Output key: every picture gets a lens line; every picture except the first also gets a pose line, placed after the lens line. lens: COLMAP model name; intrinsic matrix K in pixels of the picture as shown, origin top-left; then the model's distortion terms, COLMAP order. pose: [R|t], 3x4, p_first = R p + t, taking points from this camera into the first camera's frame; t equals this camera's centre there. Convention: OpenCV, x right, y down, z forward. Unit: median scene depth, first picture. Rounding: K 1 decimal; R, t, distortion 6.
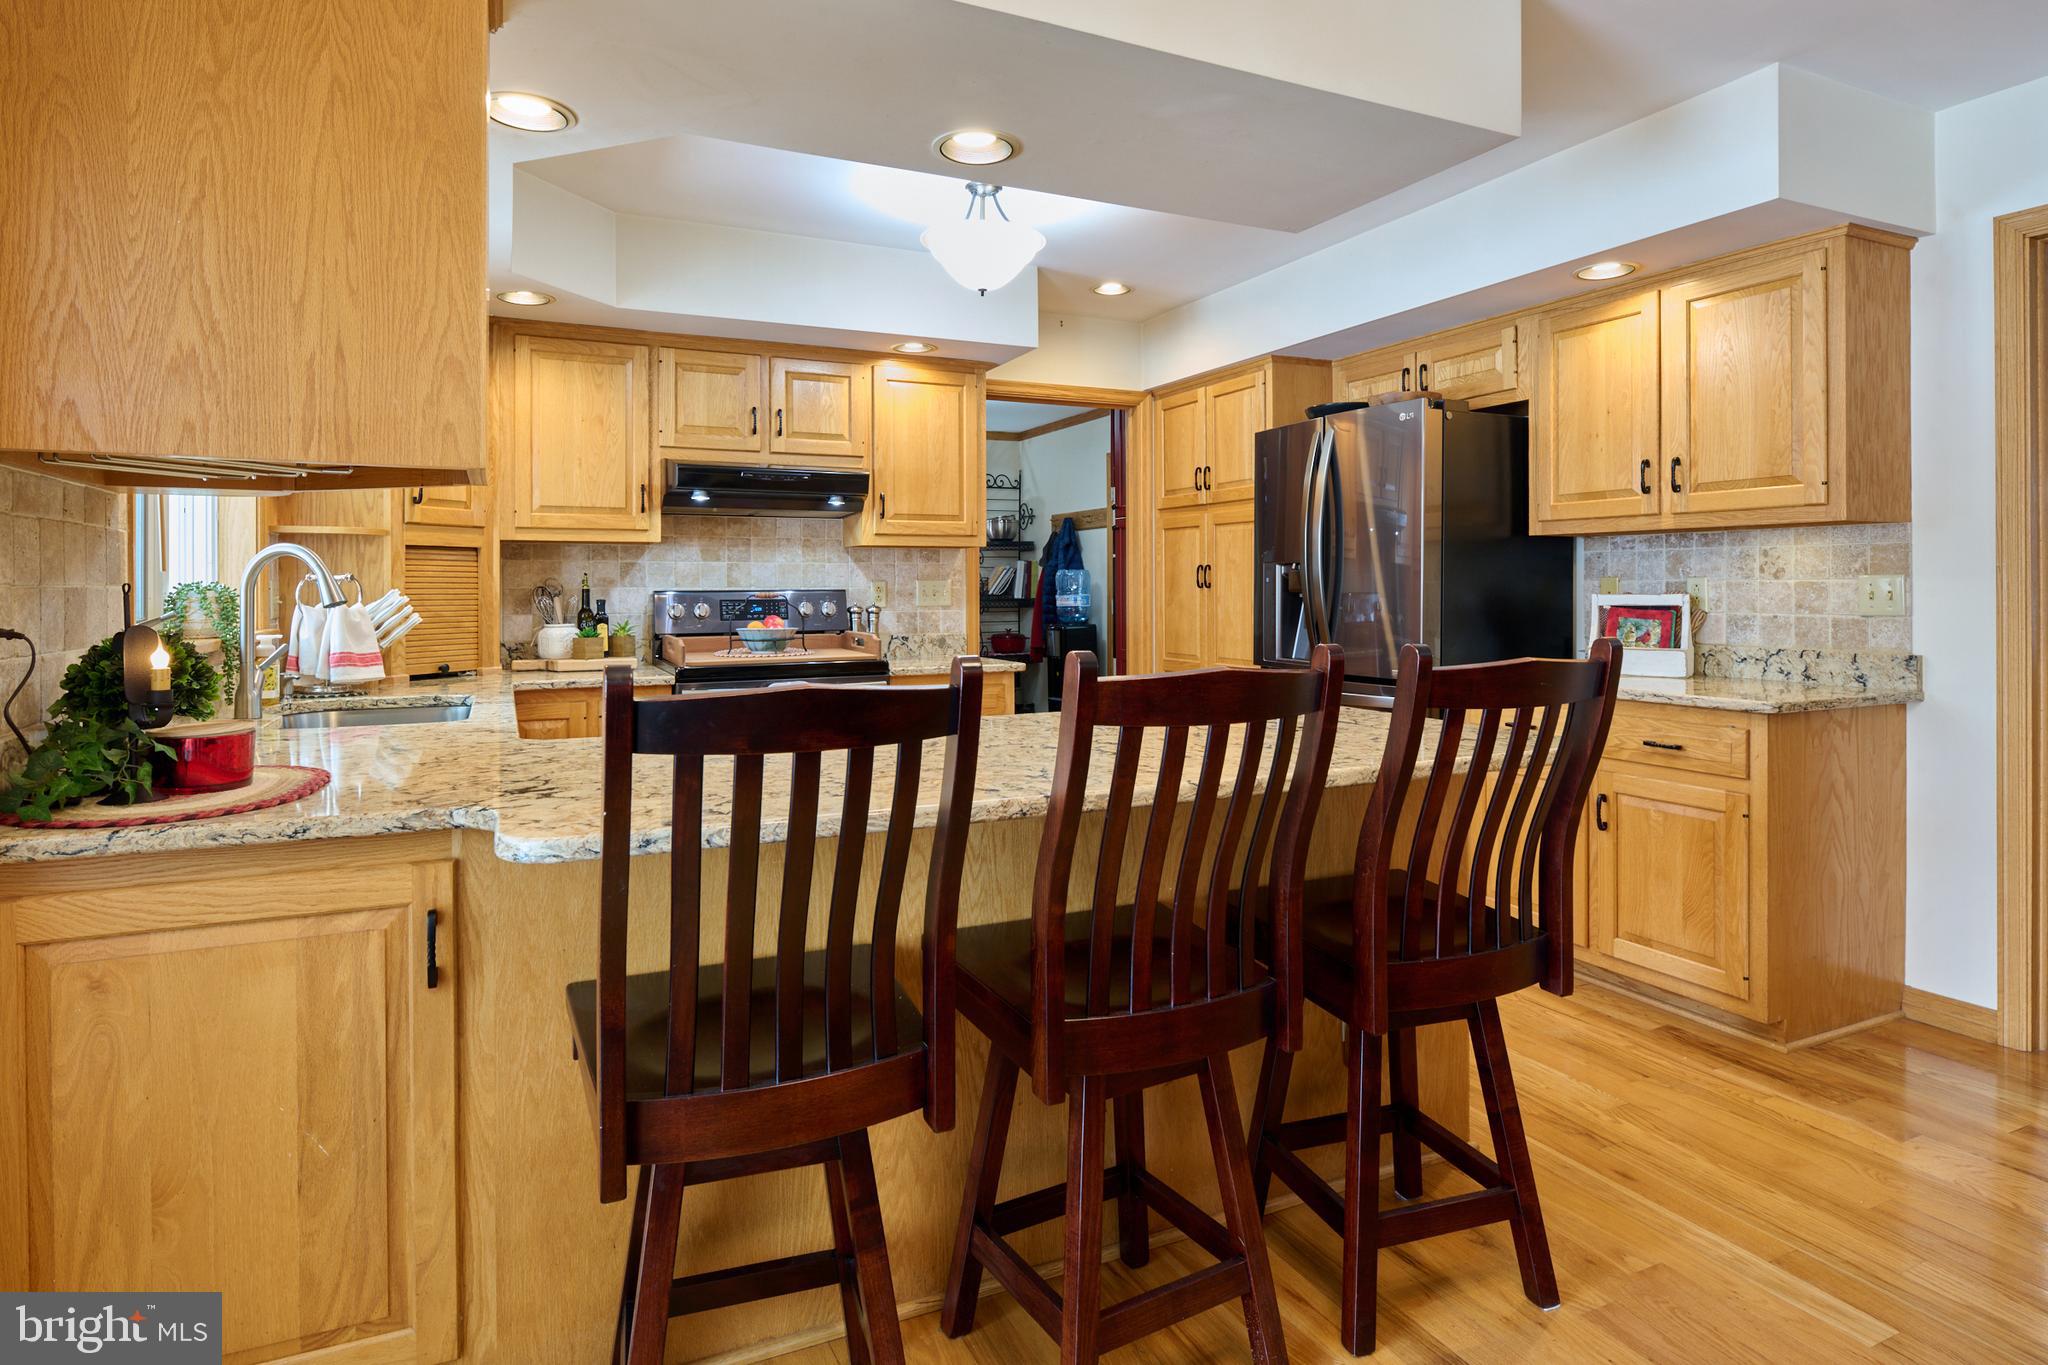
lens RADIAL K [[1117.3, 0, 1023.5], [0, 1117.3, 586.4], [0, 0, 1]] dist [0.002583, -0.007228]
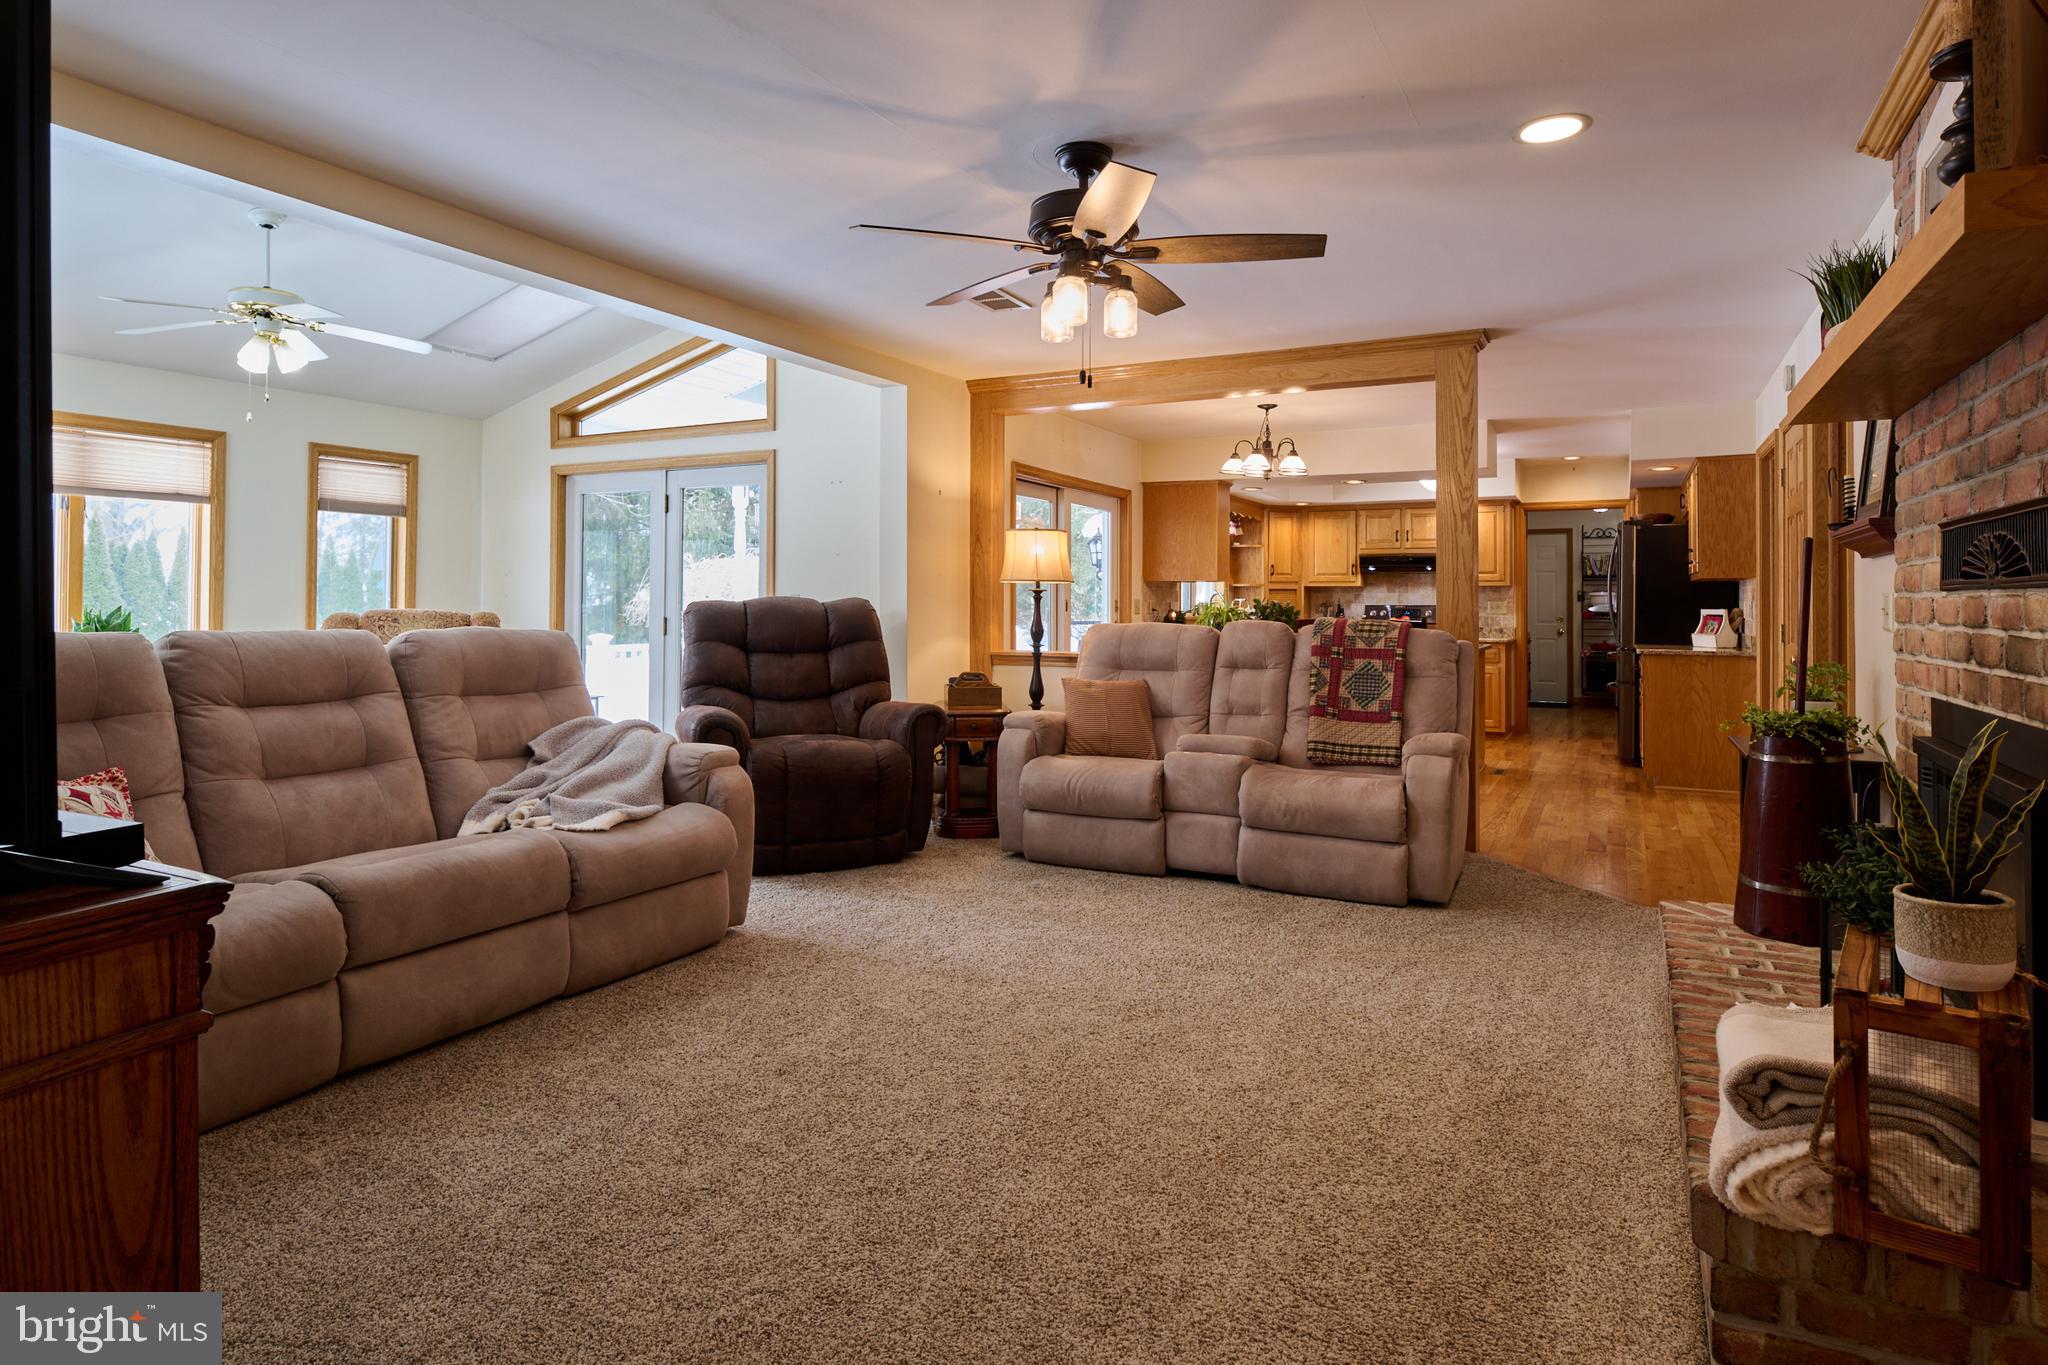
lens RADIAL K [[1117.3, 0, 1023.5], [0, 1117.3, 586.4], [0, 0, 1]] dist [0.002583, -0.007228]
pose [[0.596406, -0.004878, -0.802668, 1.212884], [-0.007061, 0.999911, -0.011323, -0.004253], [0.802652, 0.012421, 0.596318, -1.096327]]
